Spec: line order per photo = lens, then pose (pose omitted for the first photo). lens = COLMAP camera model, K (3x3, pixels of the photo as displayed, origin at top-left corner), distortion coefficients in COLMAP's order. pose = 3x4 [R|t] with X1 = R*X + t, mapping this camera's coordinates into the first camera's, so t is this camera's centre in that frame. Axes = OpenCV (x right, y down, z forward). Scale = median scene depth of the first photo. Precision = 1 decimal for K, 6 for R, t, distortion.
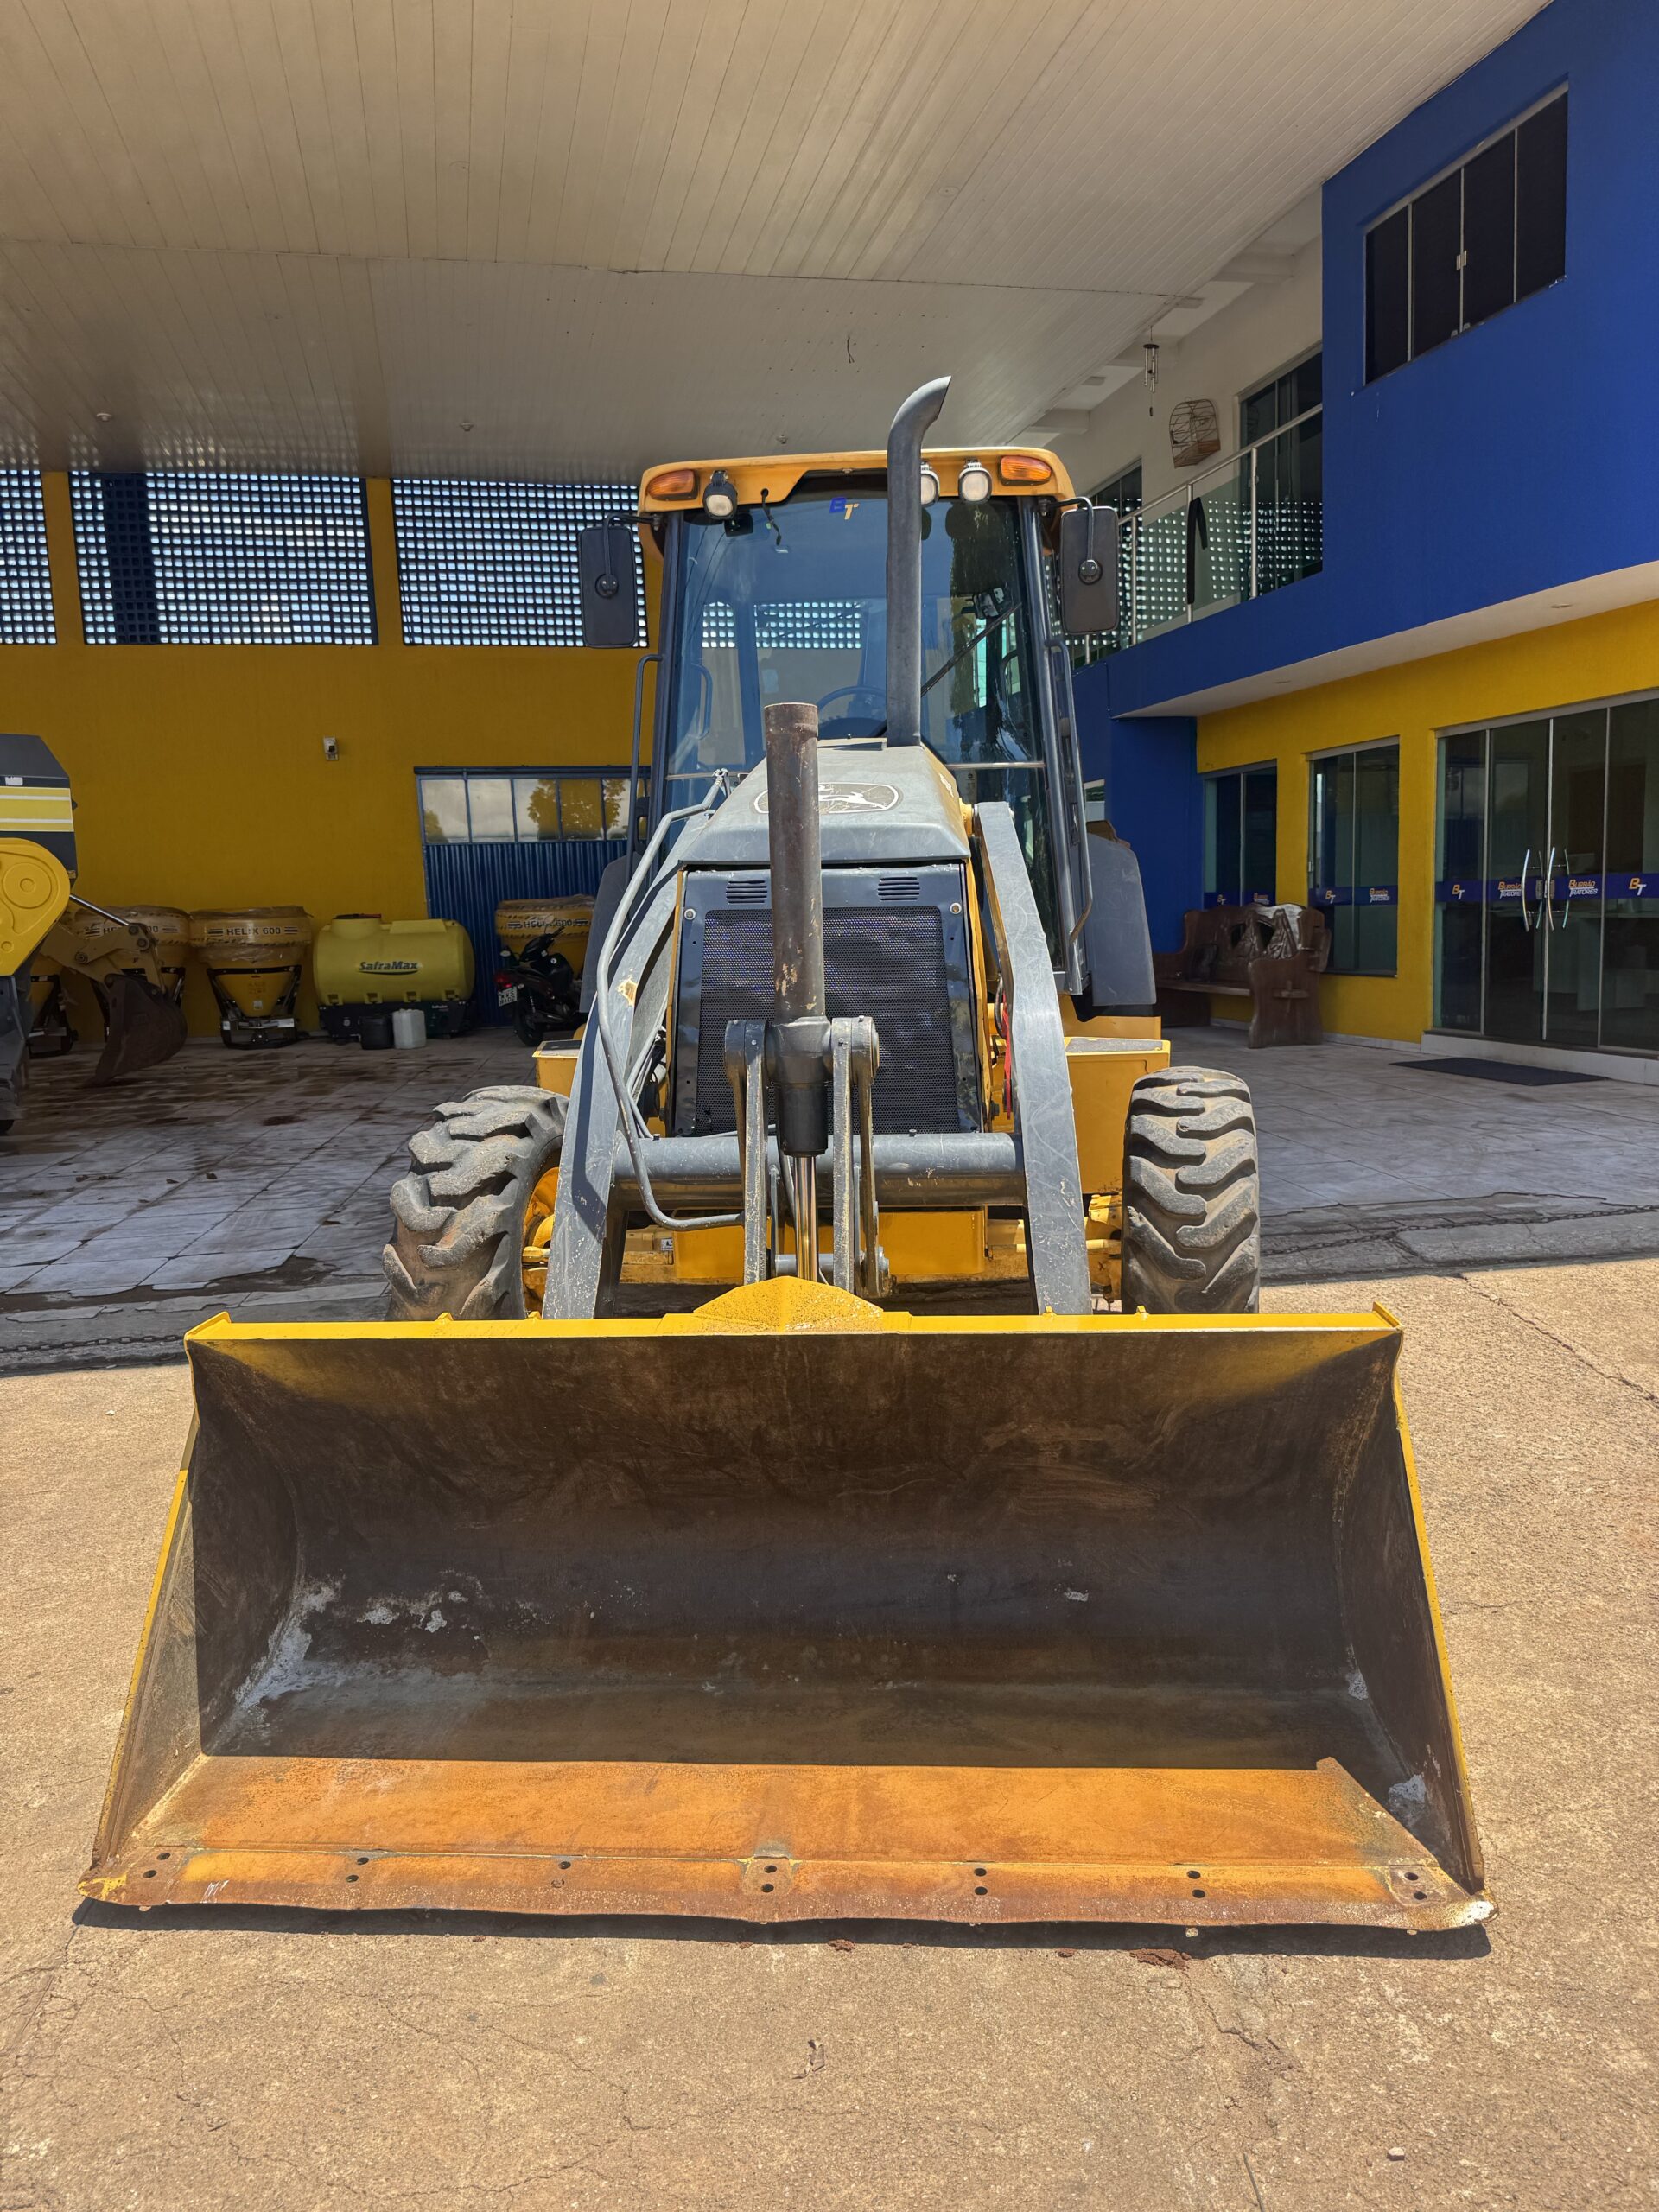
lens RADIAL K [[1570.4, 0, 847.4], [0, 1570.4, 1113.4], [0, 0, 1]] dist [0.018664, -0.025750]
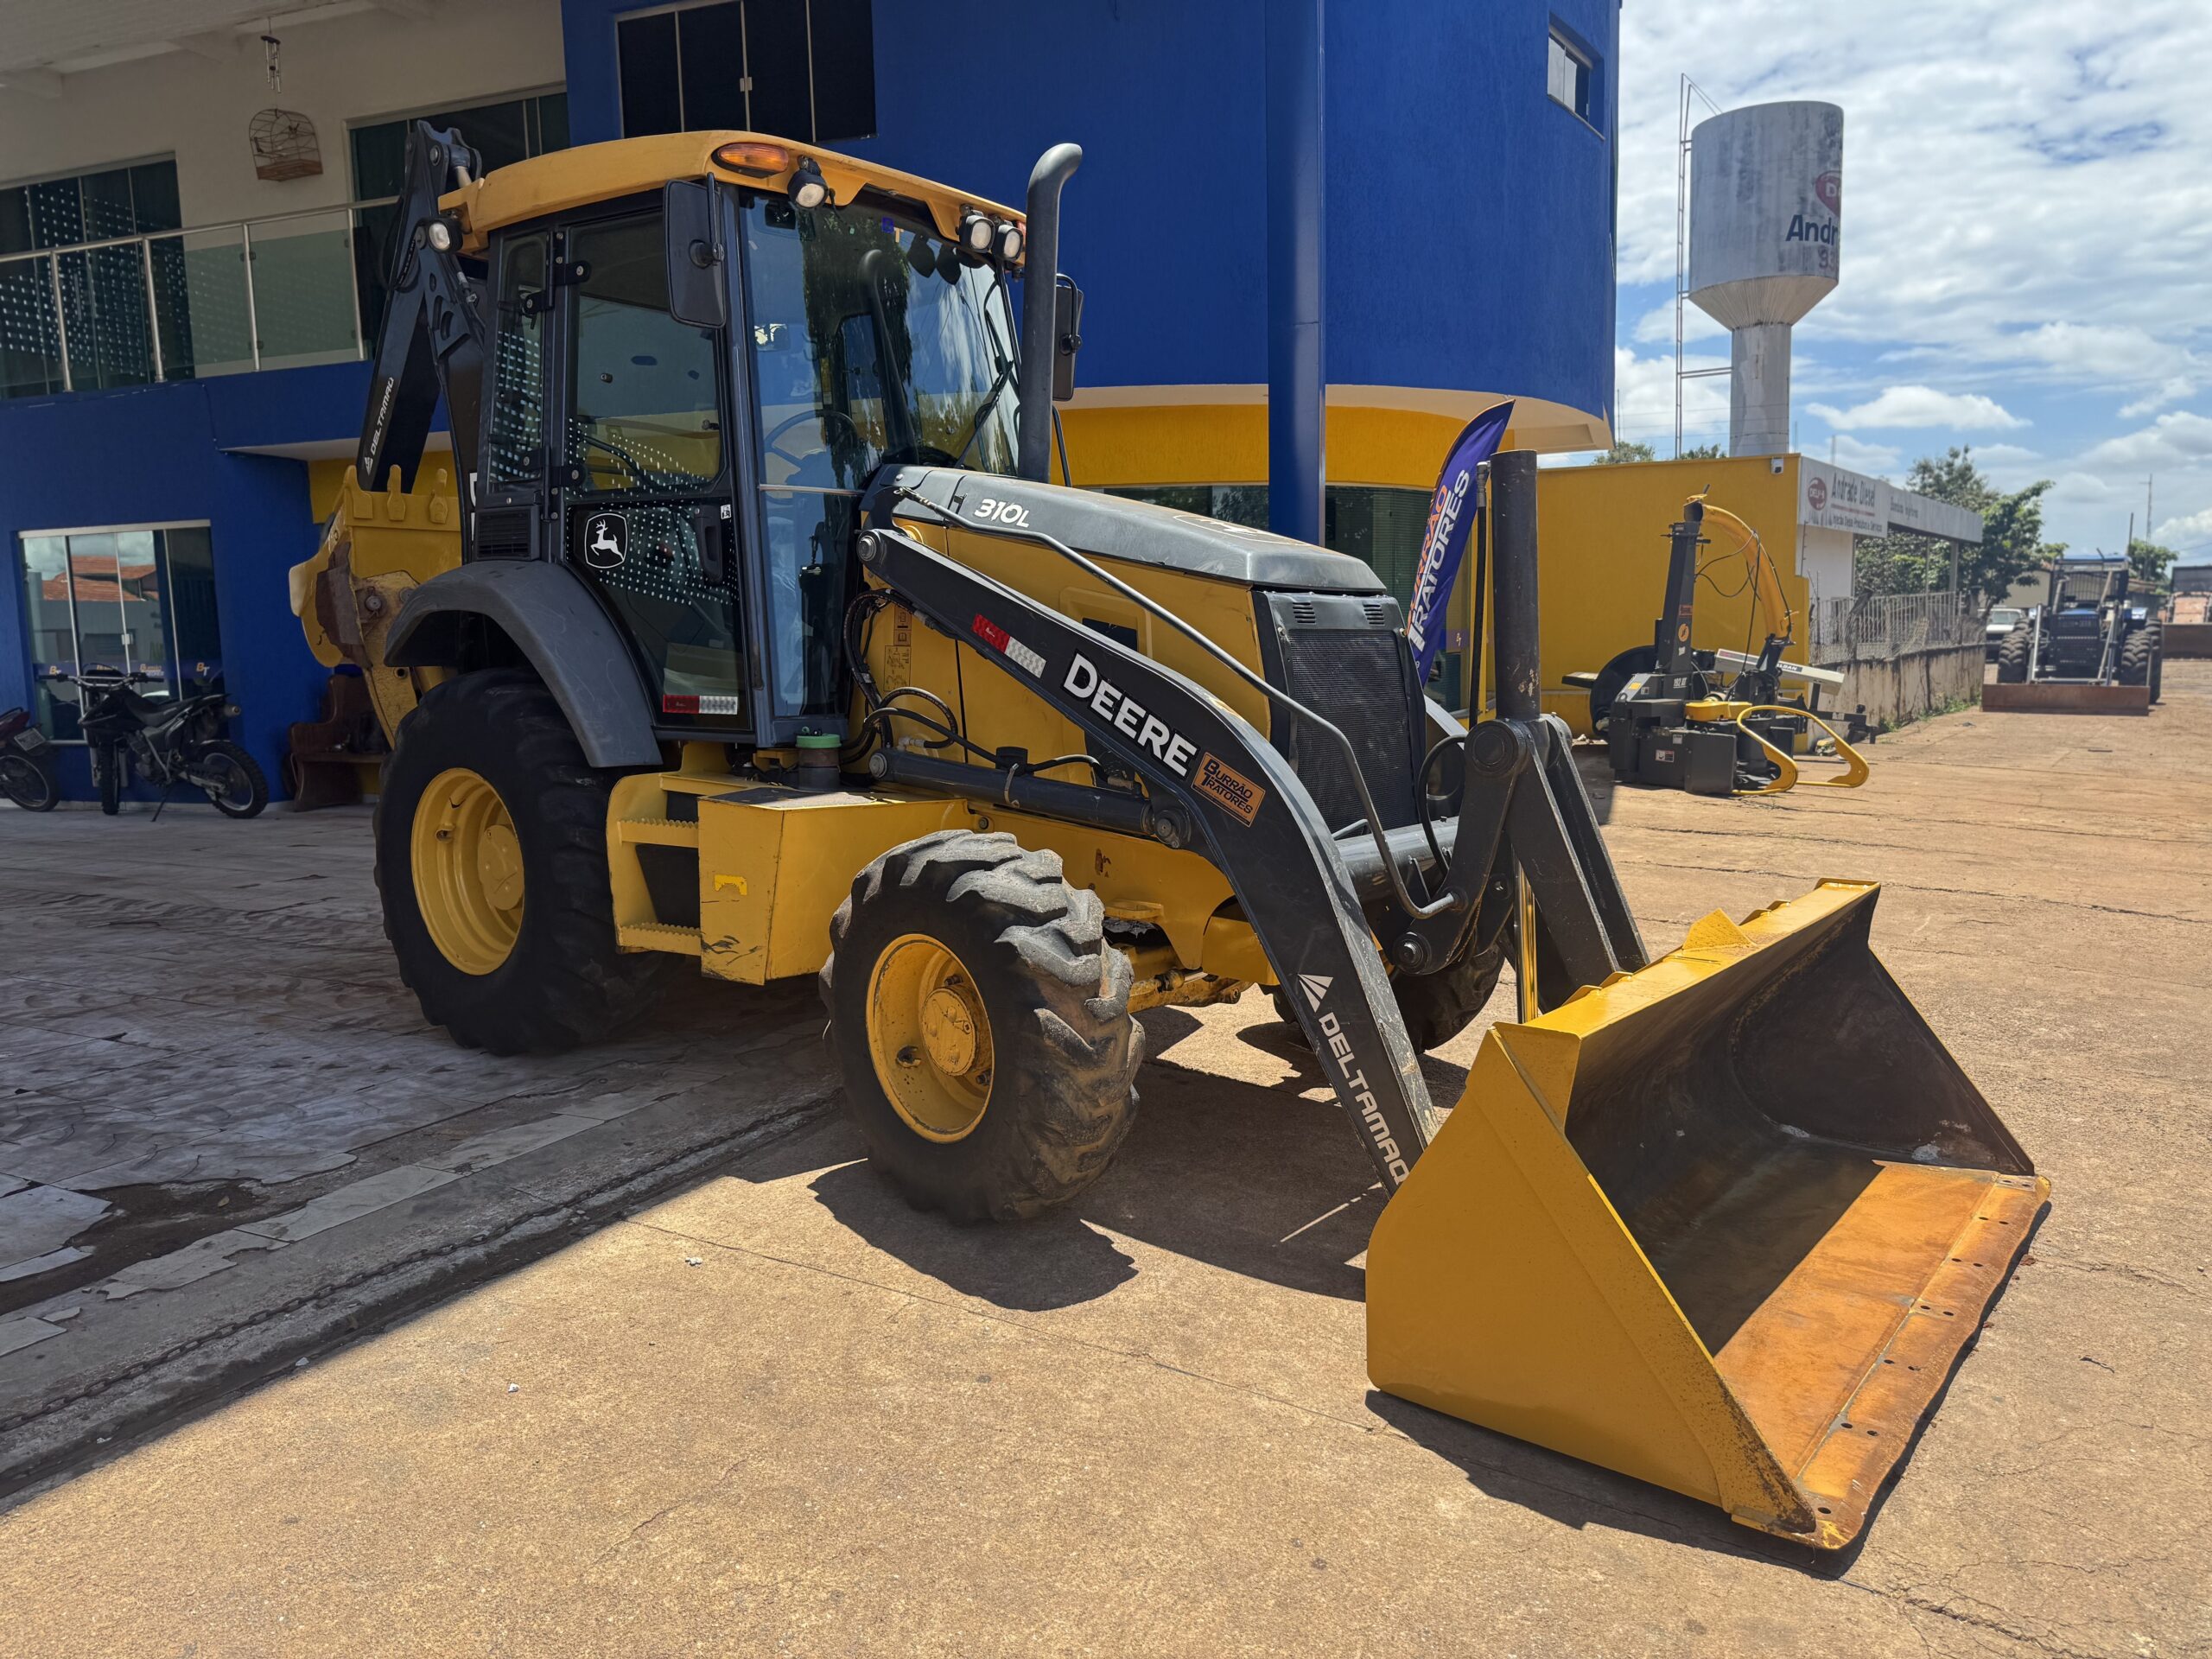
lens RADIAL K [[1571.2, 0, 1106.0], [0, 1571.2, 829.5], [0, 0, 1]] dist [0.014161, -0.020257]
pose [[0.571059, -0.078274, 0.817168, -0.759831], [0.112430, 0.993521, 0.016597, -0.019695], [-0.813173, 0.082396, 0.576160, 0.368586]]
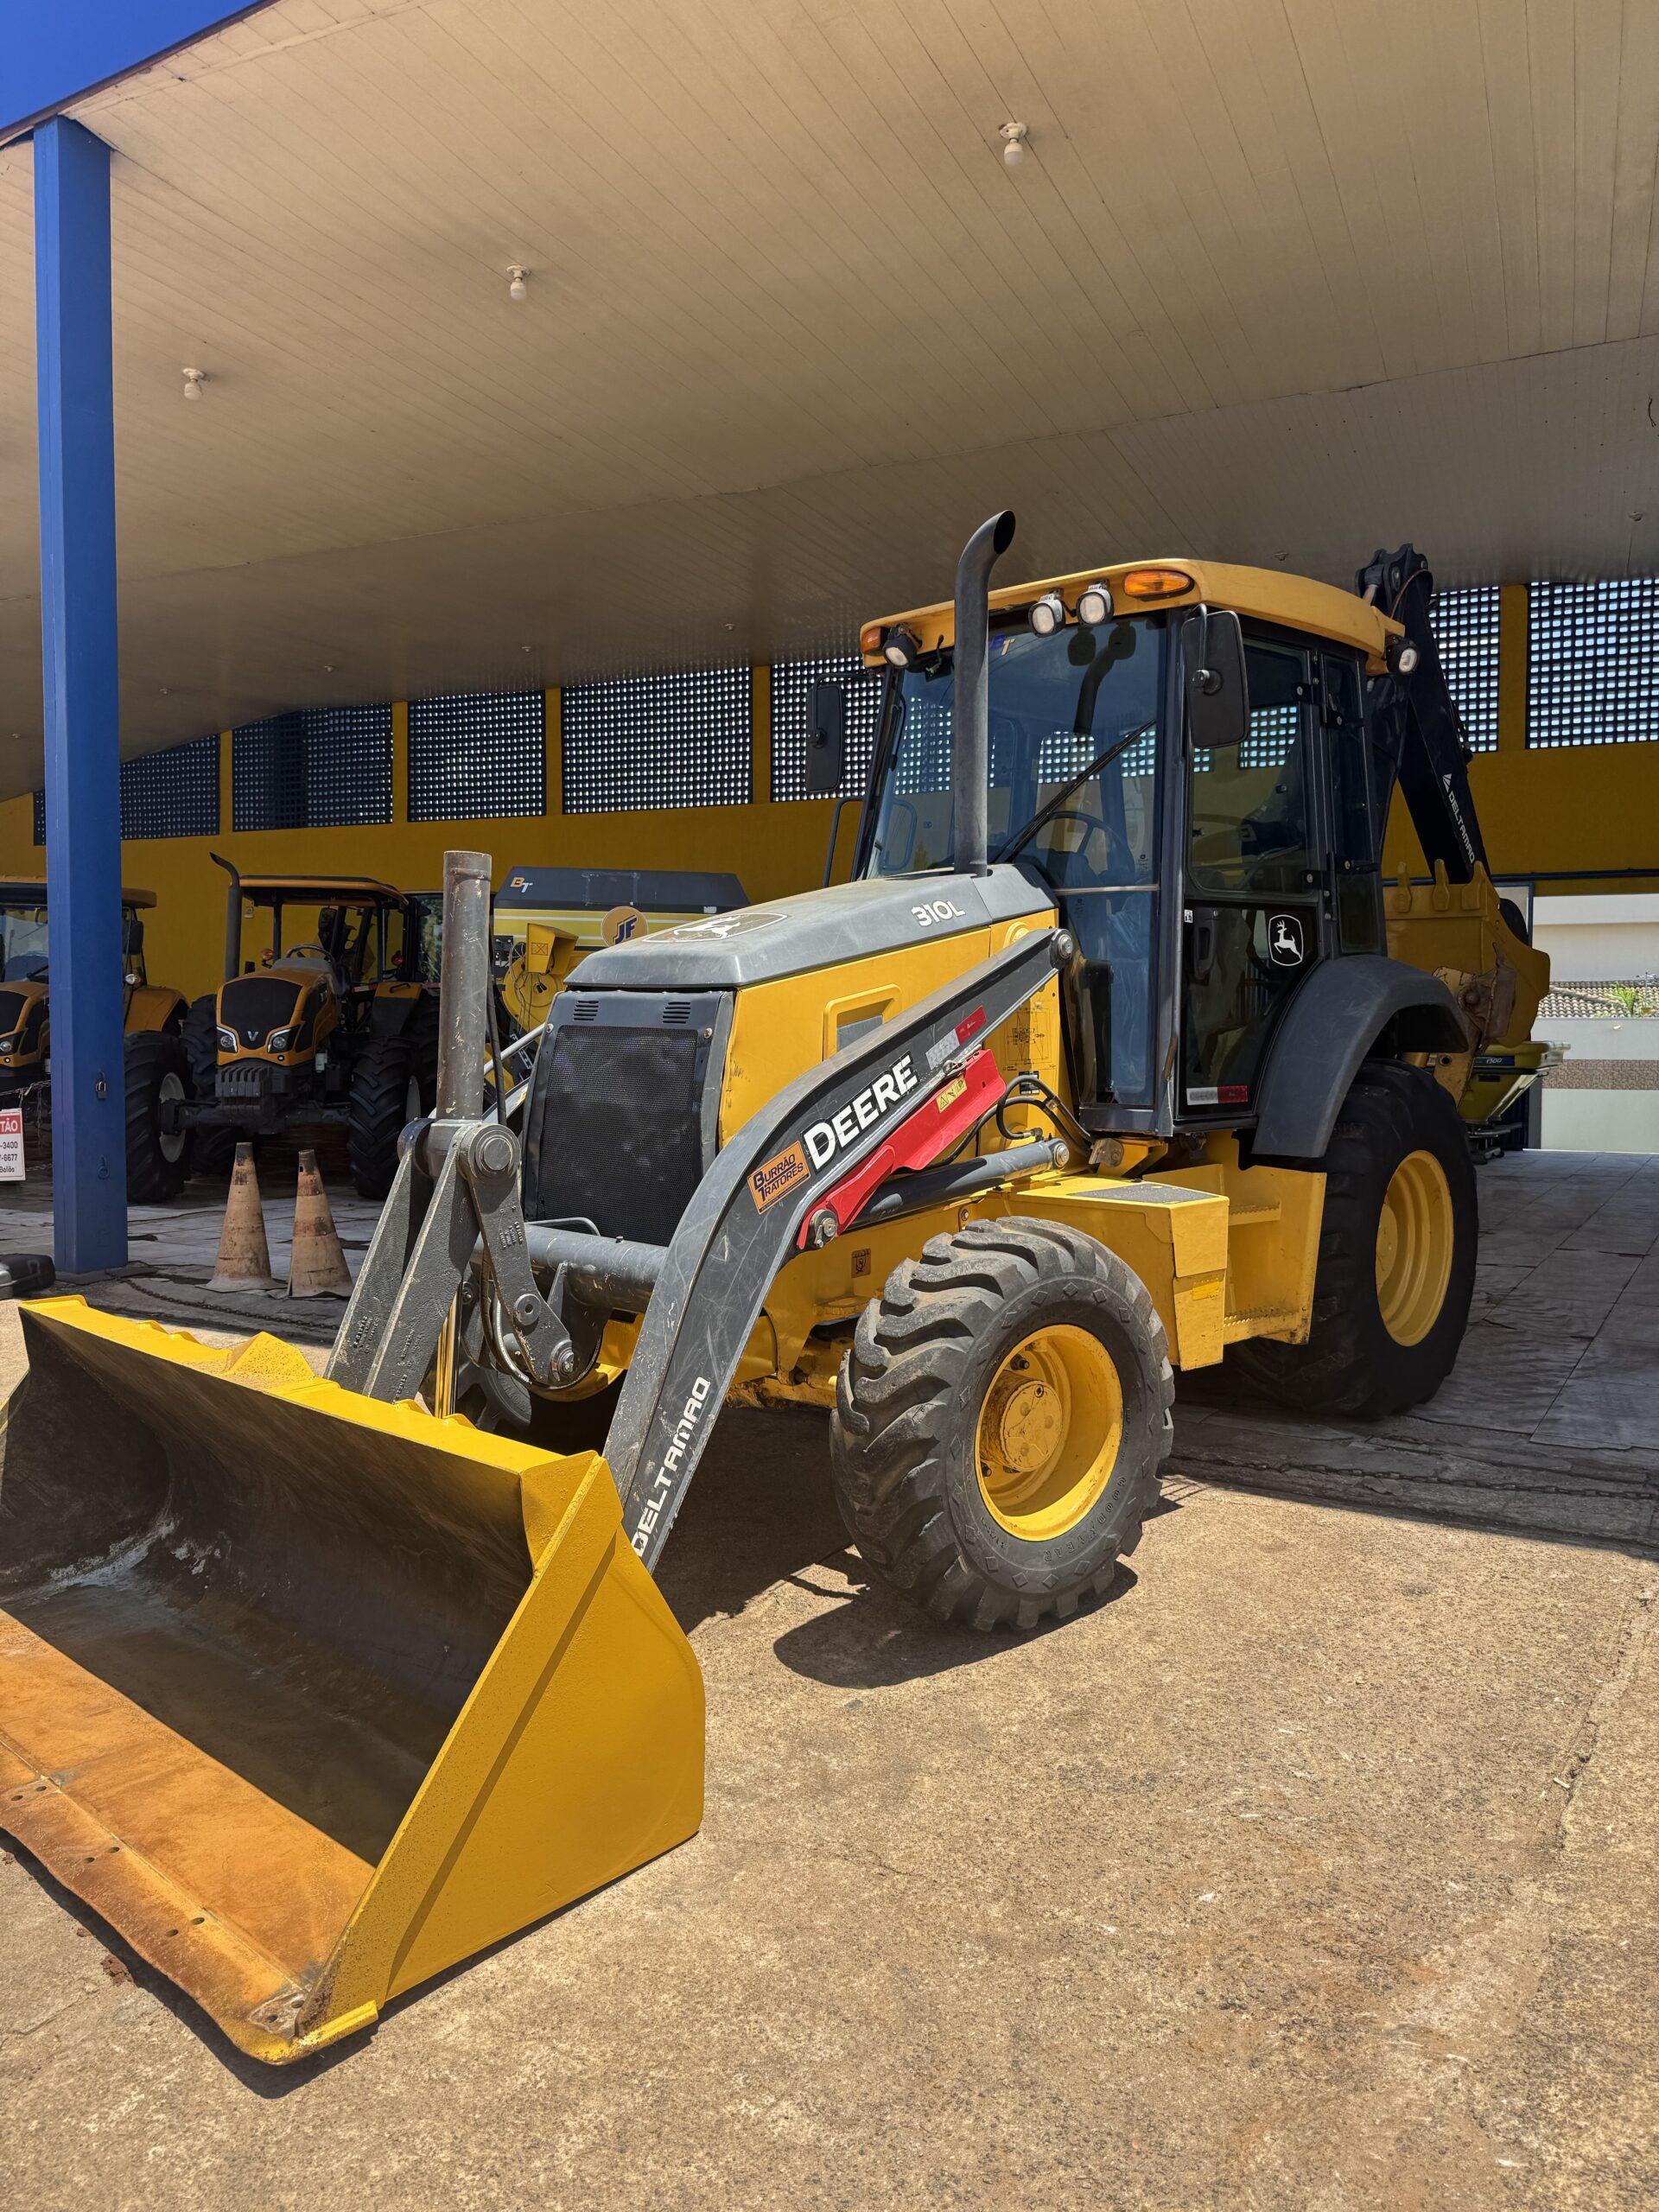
lens RADIAL K [[1570.4, 0, 847.4], [0, 1570.4, 1113.4], [0, 0, 1]] dist [0.018664, -0.025750]
pose [[0.784048, 0.074796, -0.616177, 0.571563], [-0.120046, 0.992243, -0.032307, -0.040091], [0.608980, 0.099300, 0.786945, 0.175825]]
